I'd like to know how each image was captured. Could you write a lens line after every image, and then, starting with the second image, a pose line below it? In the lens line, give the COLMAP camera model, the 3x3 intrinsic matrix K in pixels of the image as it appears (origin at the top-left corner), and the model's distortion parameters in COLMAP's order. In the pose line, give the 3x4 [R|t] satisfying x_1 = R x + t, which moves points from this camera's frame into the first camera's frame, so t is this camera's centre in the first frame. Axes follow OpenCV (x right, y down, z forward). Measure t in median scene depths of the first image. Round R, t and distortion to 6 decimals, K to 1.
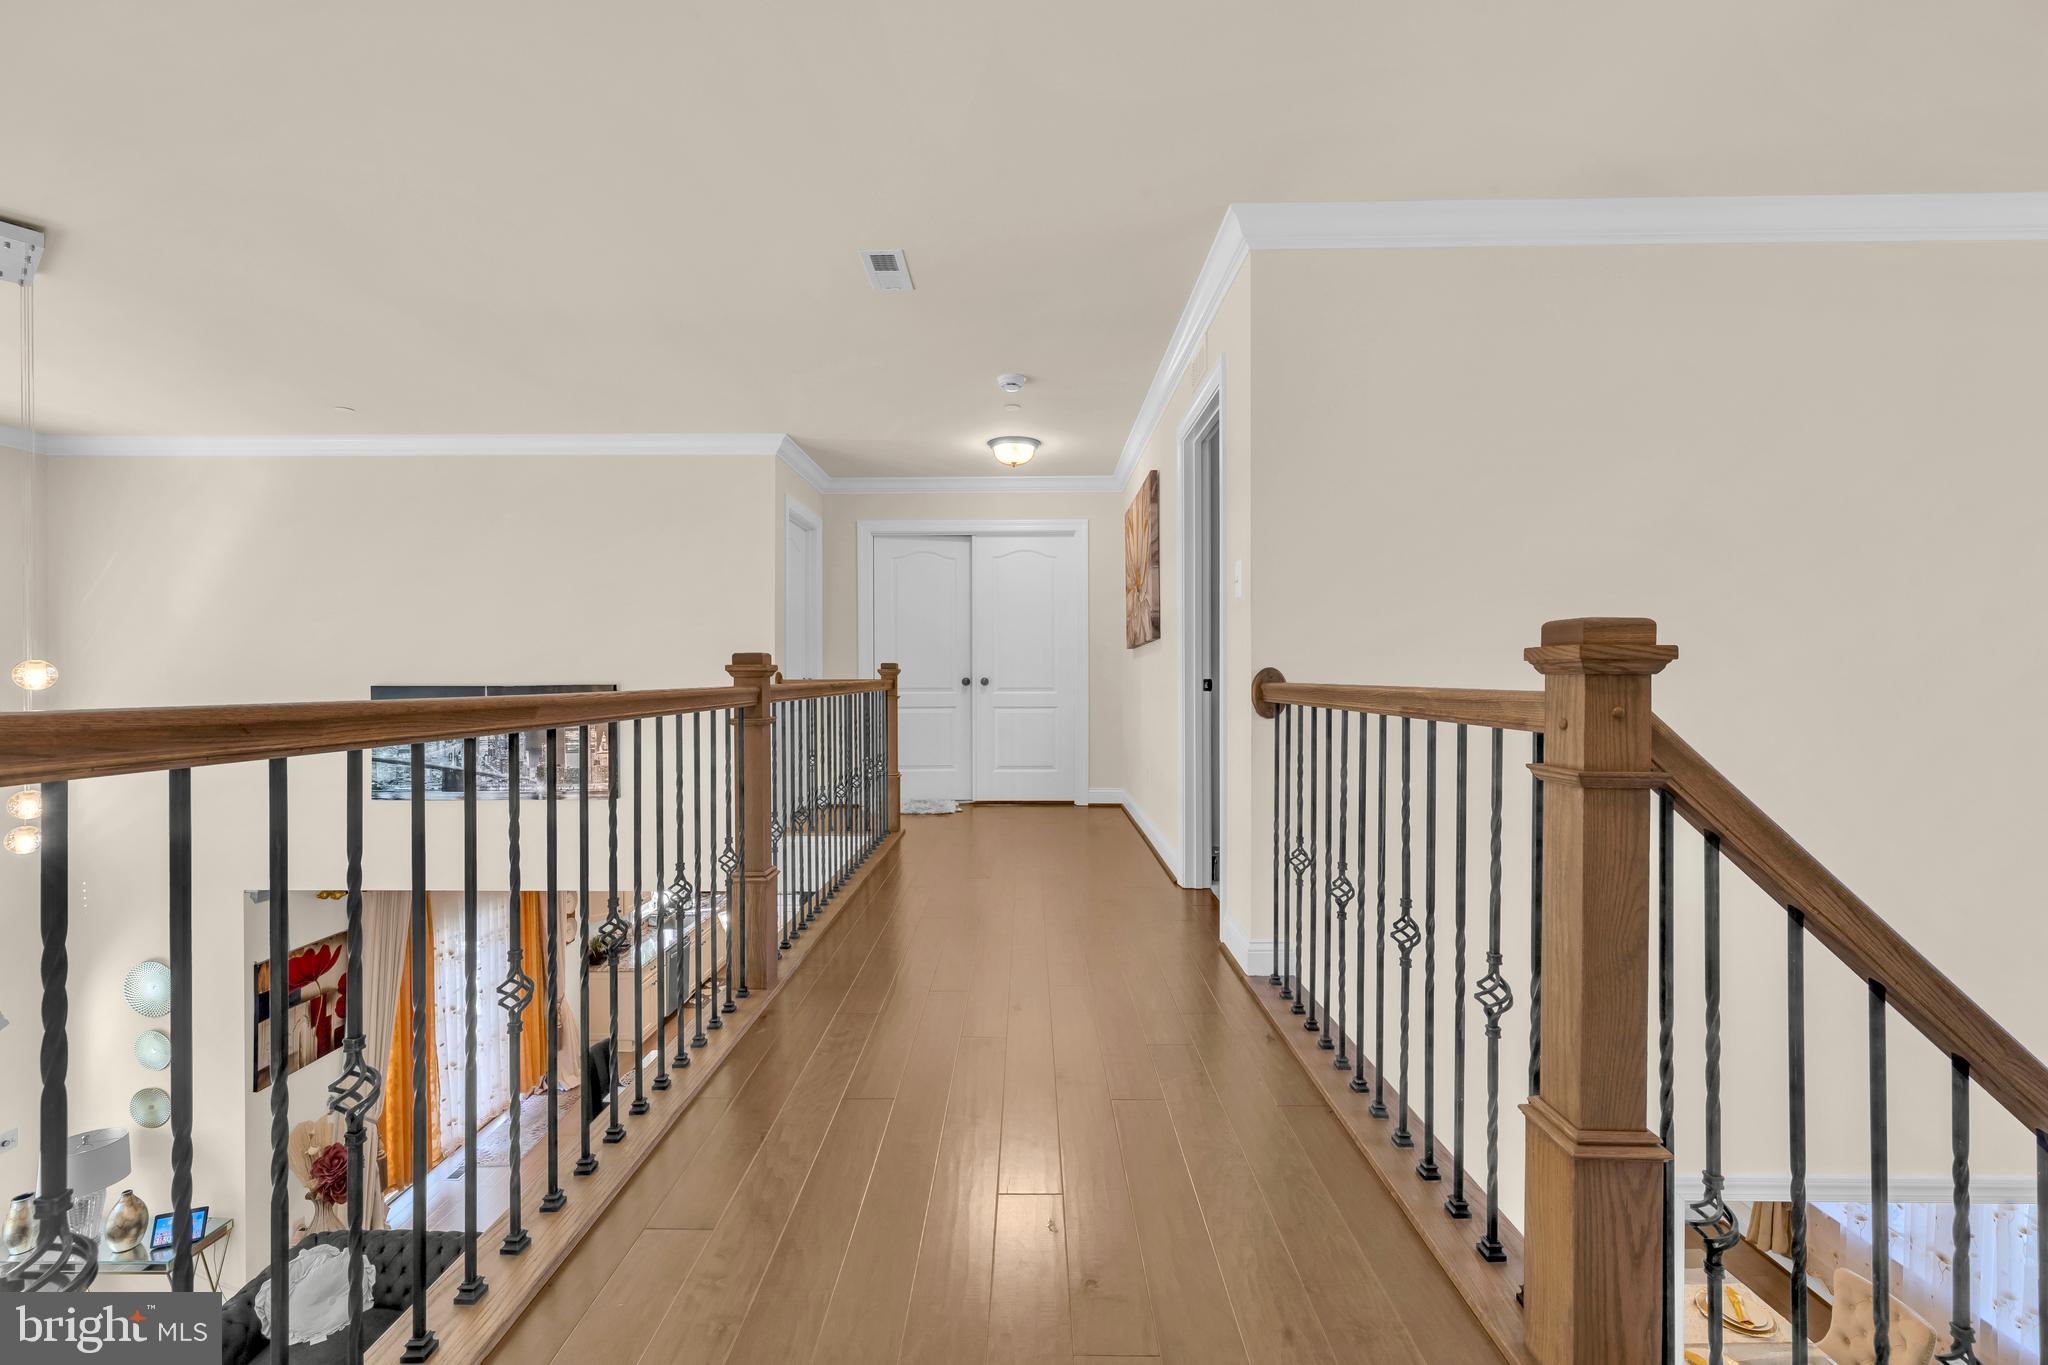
lens RADIAL K [[867.5, 0, 1017.3], [0, 867.5, 678.5], [0, 0, 1]] dist [0.000459, -0.000684]
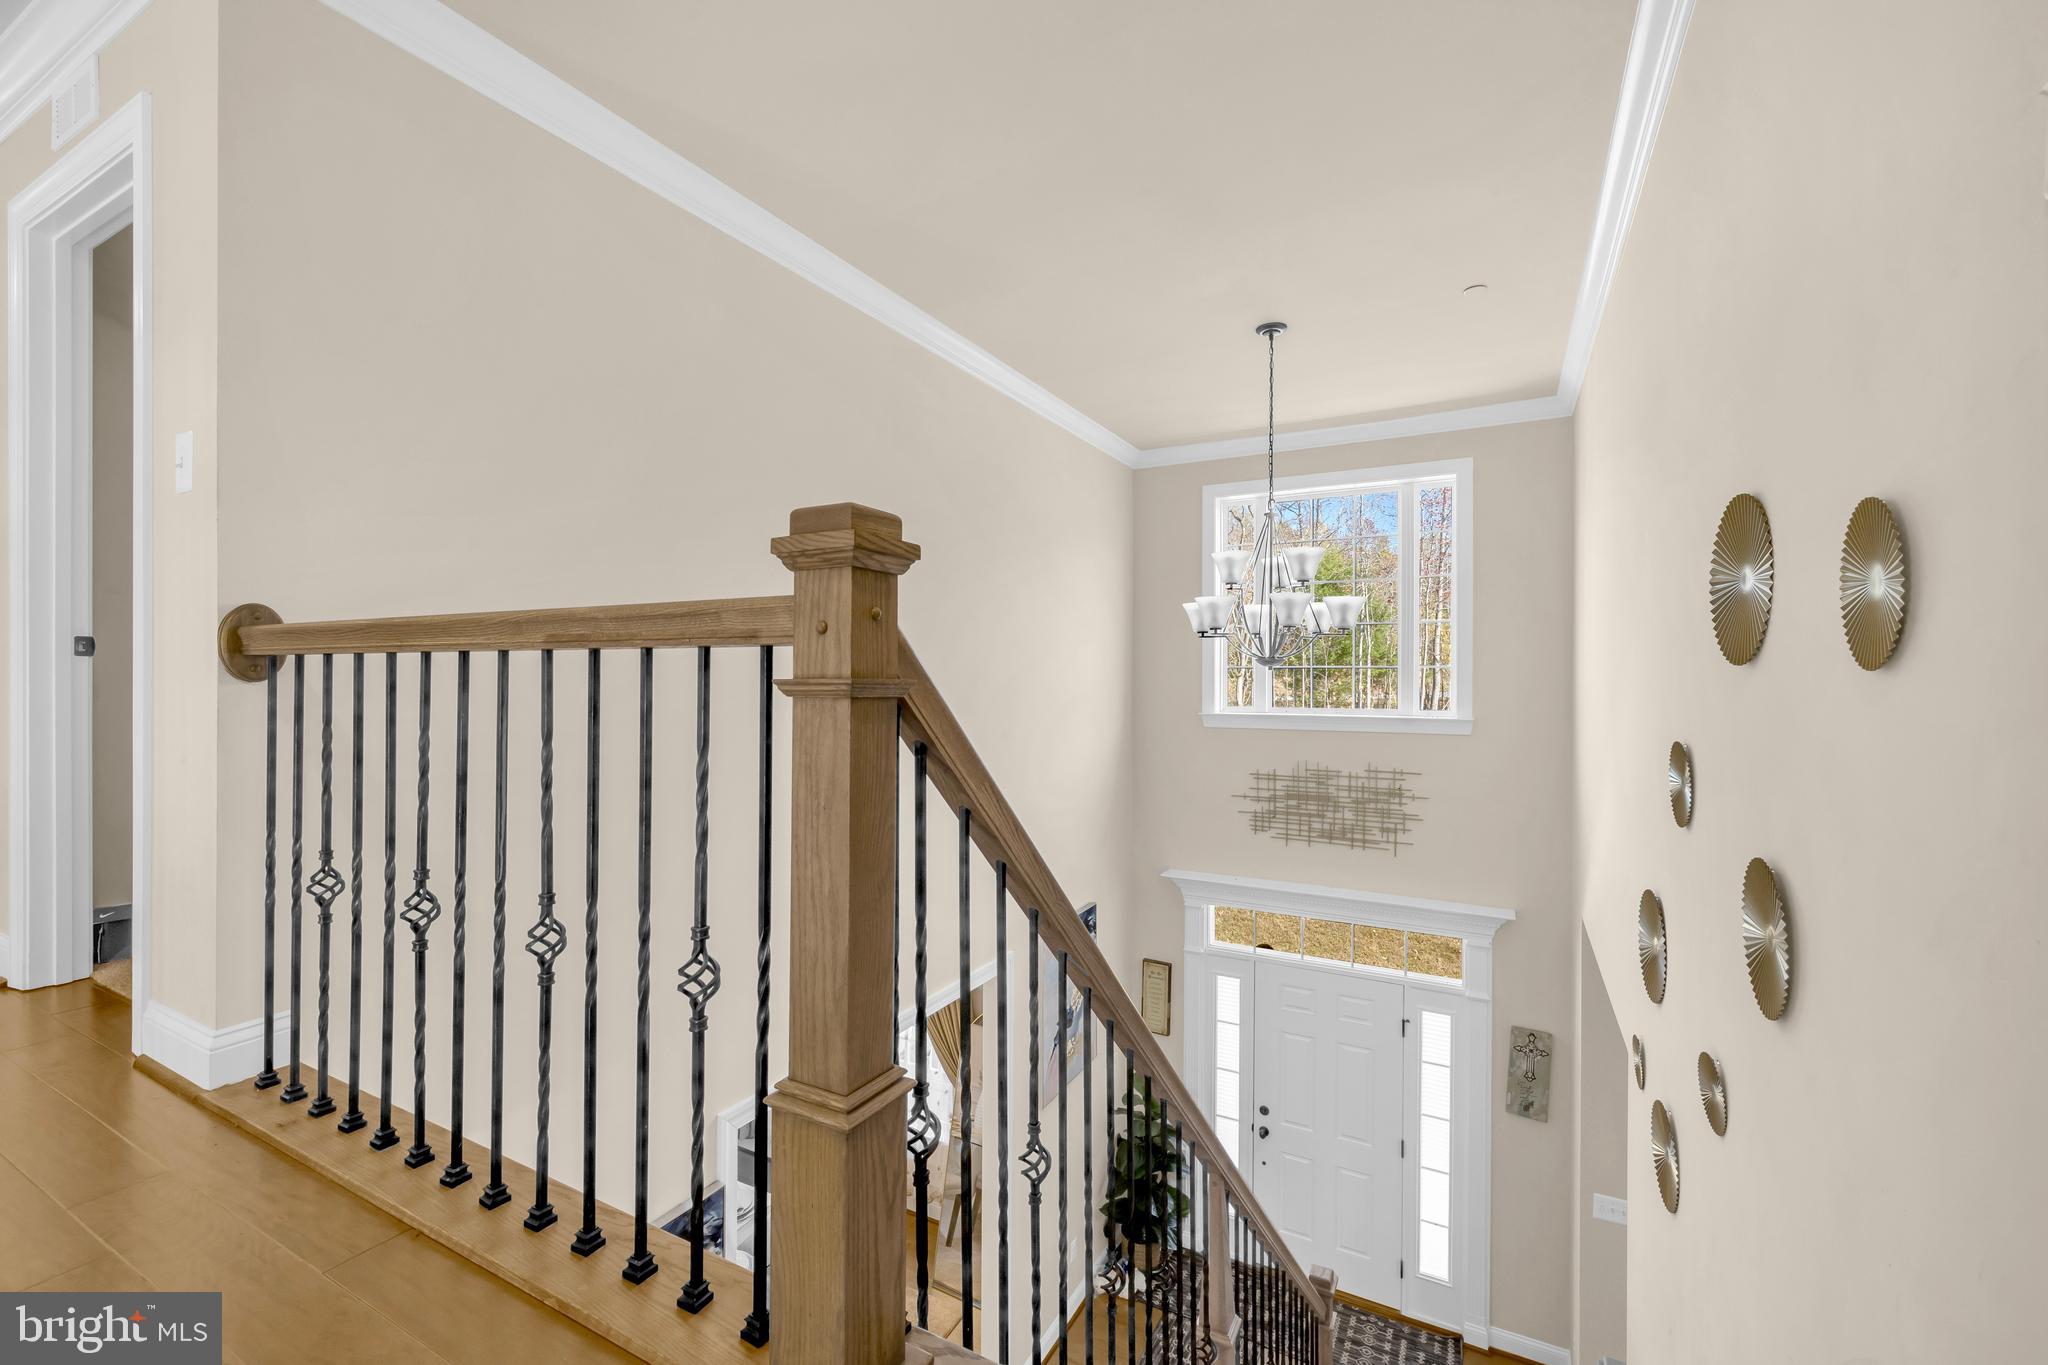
lens RADIAL K [[867.5, 0, 1017.3], [0, 867.5, 678.5], [0, 0, 1]] dist [0.000459, -0.000684]
pose [[0.473480, -0.001965, 0.880802, -0.027794], [0.002778, 0.999996, 0.000737, 0.100973], [-0.880800, 0.002098, 0.473484, 0.423852]]
